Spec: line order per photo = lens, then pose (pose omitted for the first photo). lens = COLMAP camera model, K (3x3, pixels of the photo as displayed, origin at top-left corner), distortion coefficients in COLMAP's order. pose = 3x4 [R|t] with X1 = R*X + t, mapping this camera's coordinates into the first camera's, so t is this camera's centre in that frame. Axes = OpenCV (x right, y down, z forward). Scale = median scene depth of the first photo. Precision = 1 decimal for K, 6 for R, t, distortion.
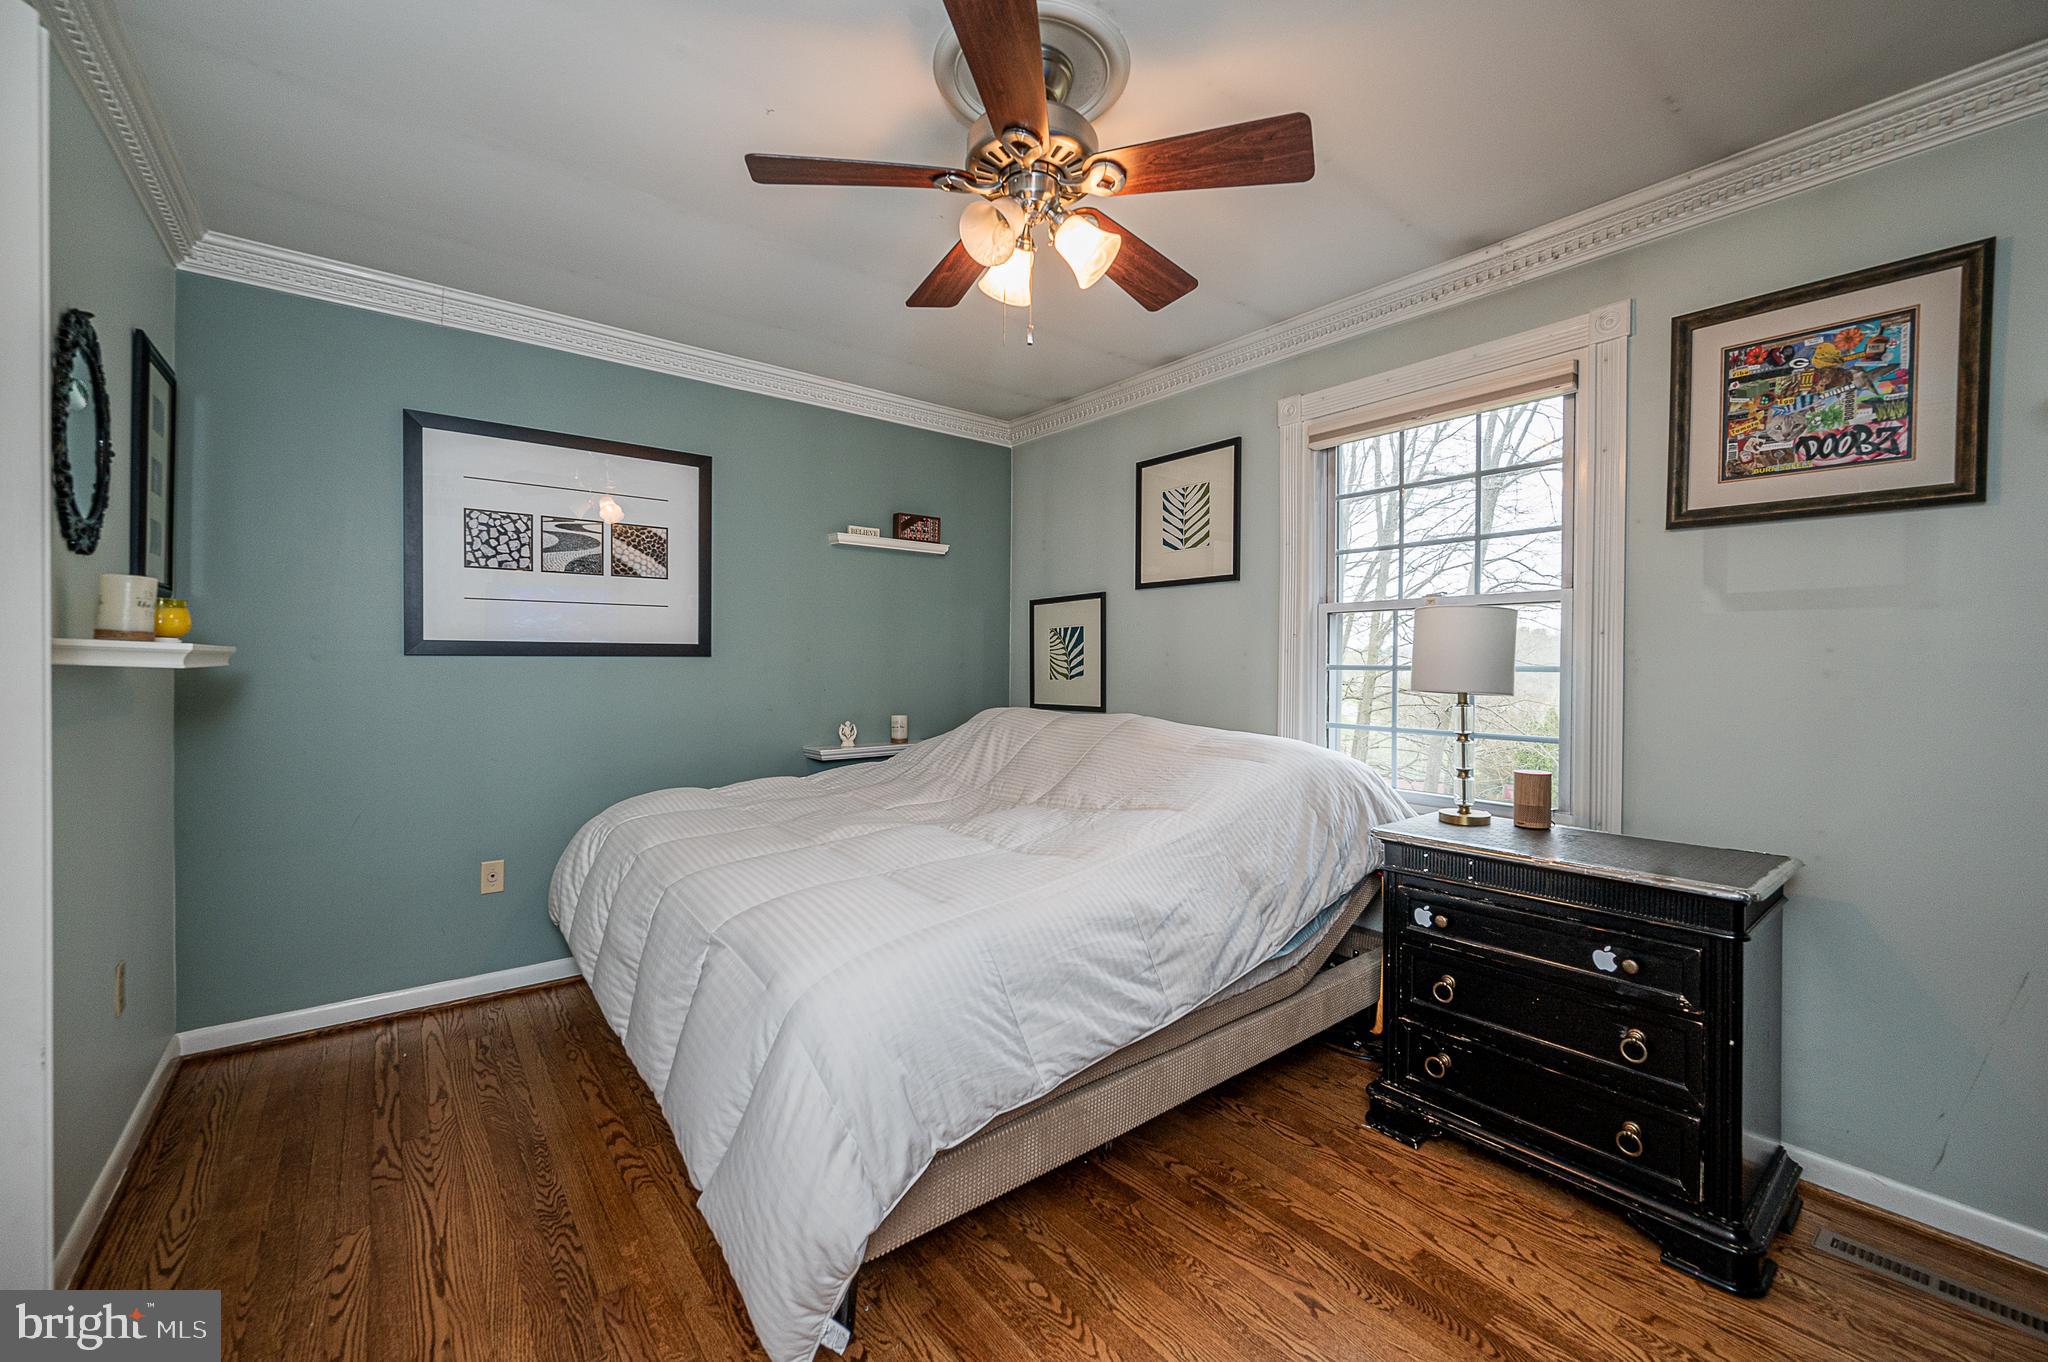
lens RADIAL K [[805.7, 0, 1030.0], [0, 805.7, 670.0], [0, 0, 1]] dist [-0.003222, 0.000778]
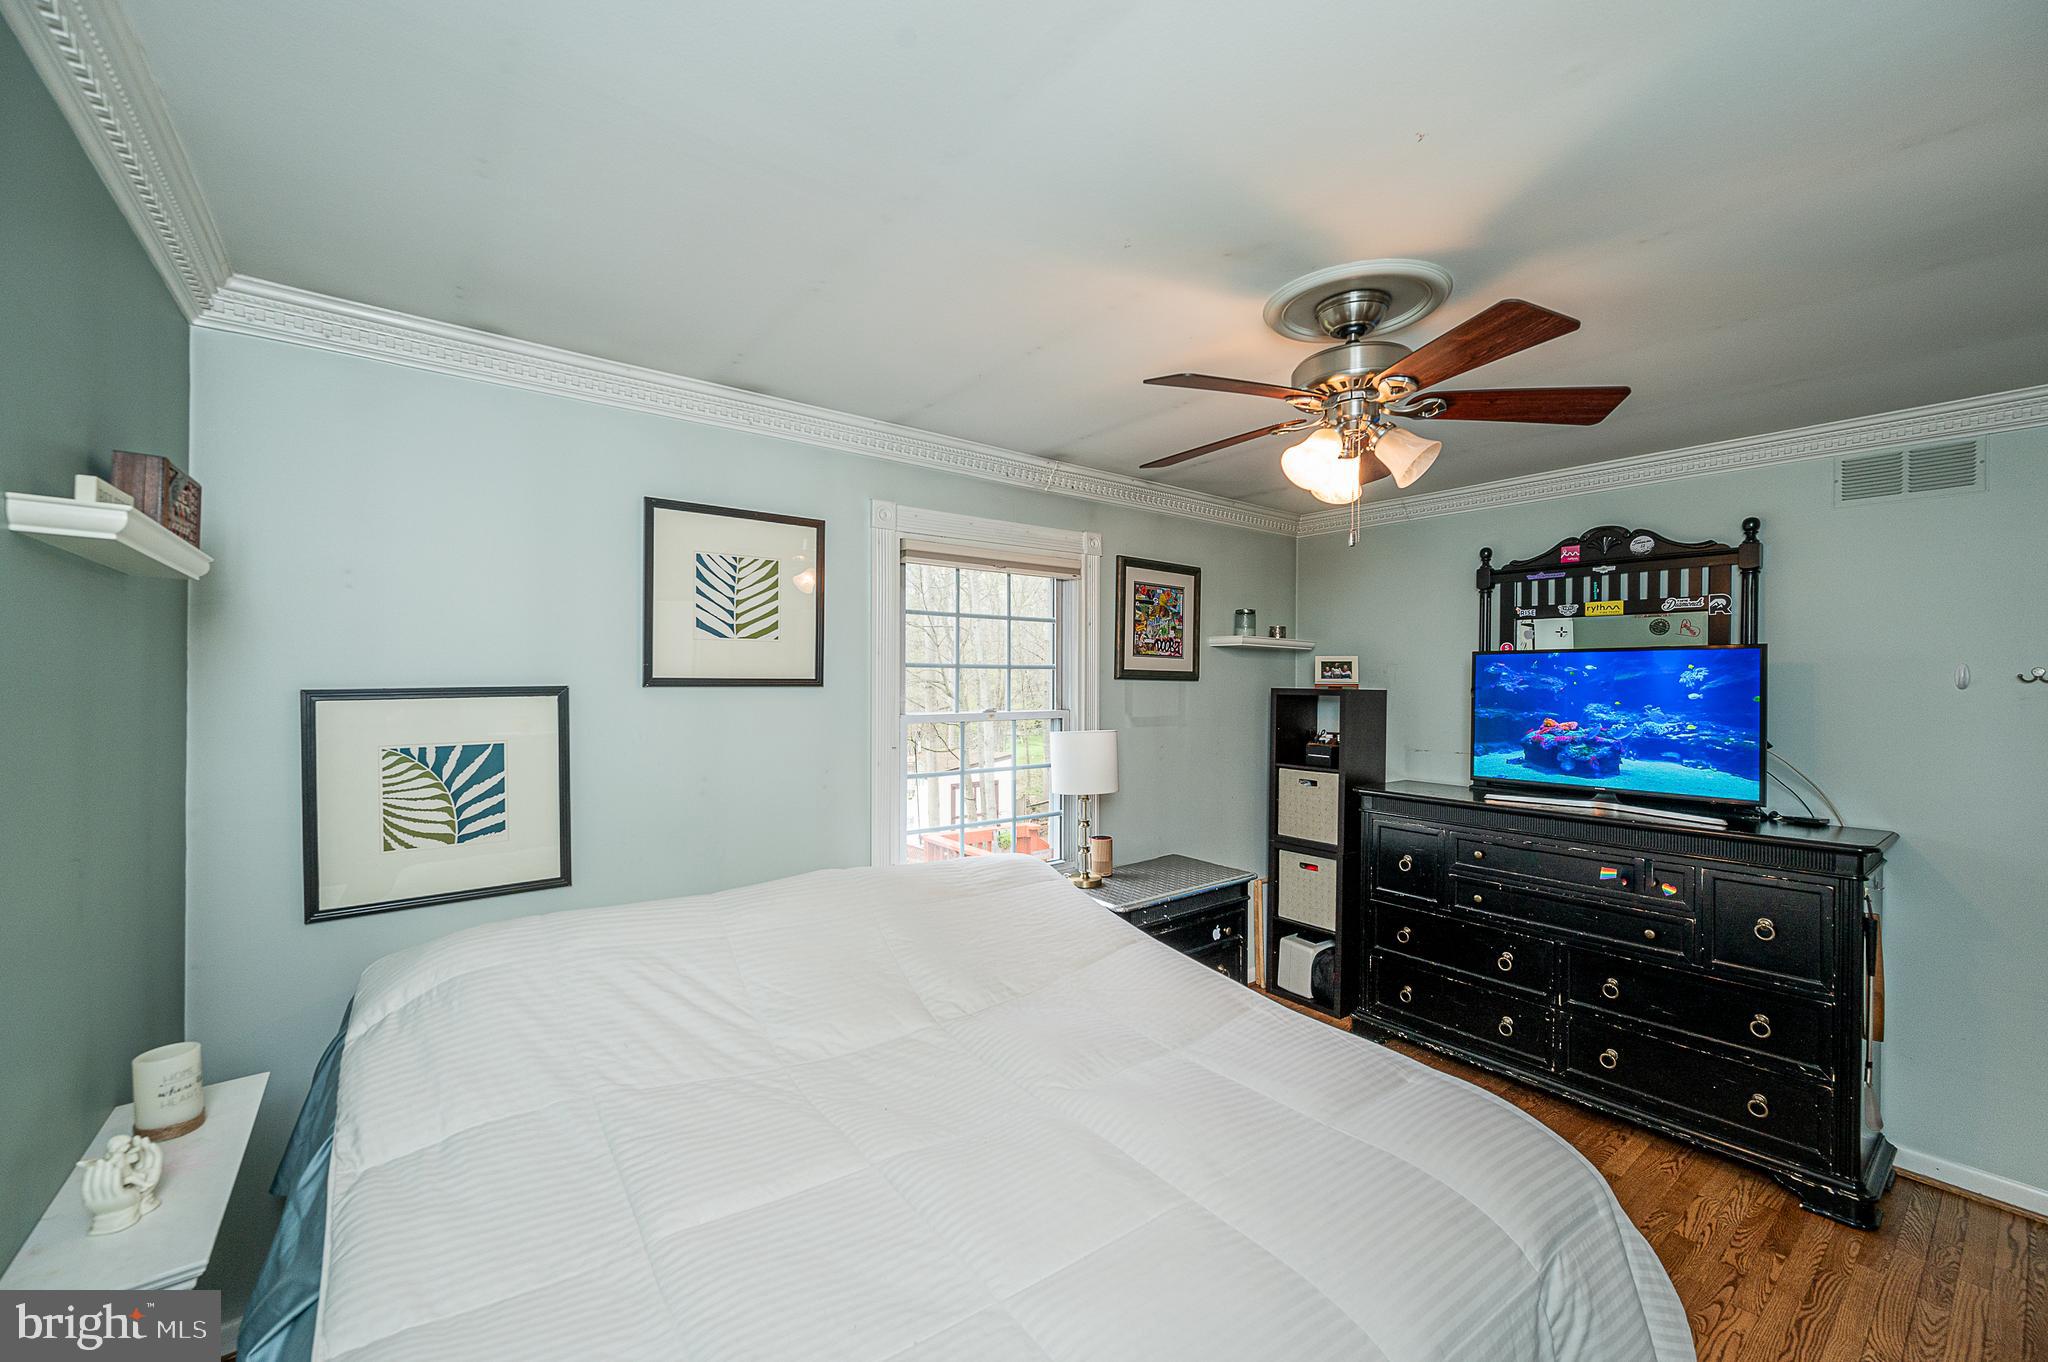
lens RADIAL K [[805.7, 0, 1029.7], [0, 805.7, 684.0], [0, 0, 1]] dist [-0.003222, 0.000778]
pose [[0.017590, -0.011913, 0.999774, -0.645574], [0.006858, 0.999907, 0.011794, -0.131777], [-0.999822, 0.006649, 0.017670, 0.820572]]
